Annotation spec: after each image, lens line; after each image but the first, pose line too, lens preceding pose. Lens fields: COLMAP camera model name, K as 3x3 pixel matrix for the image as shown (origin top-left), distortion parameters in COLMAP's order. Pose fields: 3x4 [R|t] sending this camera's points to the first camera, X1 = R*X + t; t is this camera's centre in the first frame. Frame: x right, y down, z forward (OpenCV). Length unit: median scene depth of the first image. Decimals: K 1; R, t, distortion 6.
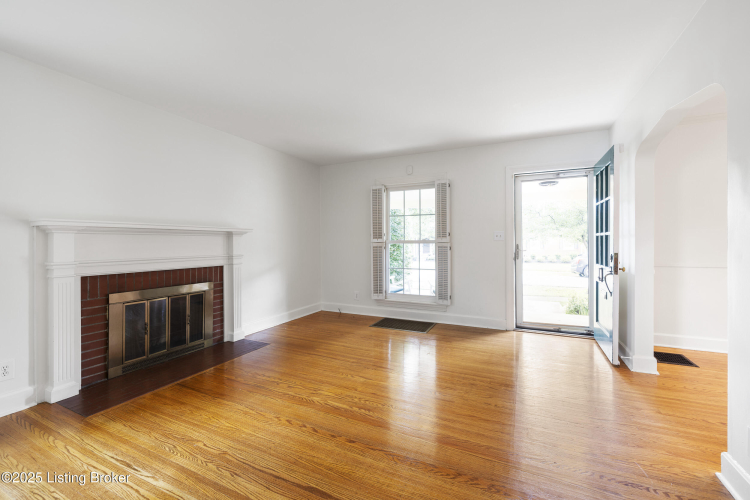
lens RADIAL K [[317.3, 0, 378.9], [0, 317.3, 238.8], [0, 0, 1]] dist [0.001515, 0.000274]
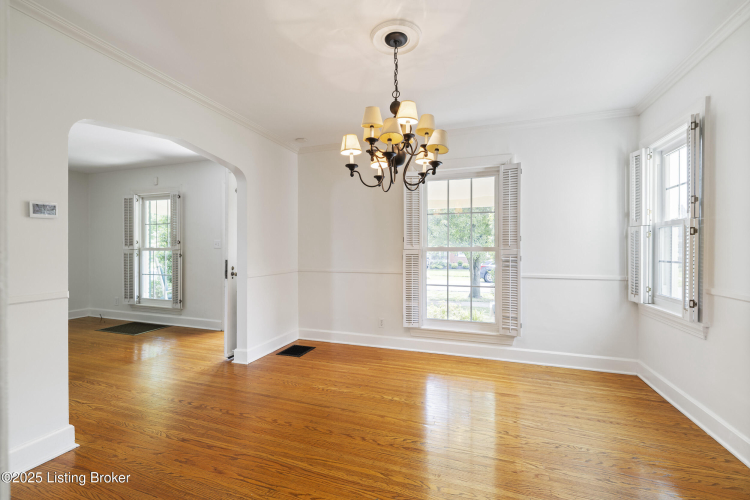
lens RADIAL K [[317.3, 0, 373.1], [0, 317.3, 249.1], [0, 0, 1]] dist [0.001515, 0.000274]
pose [[0.994773, 0.004653, 0.102001, 0.984132], [-0.005722, 0.999932, 0.010191, -0.008187], [-0.101946, -0.010722, 0.994732, -0.165680]]
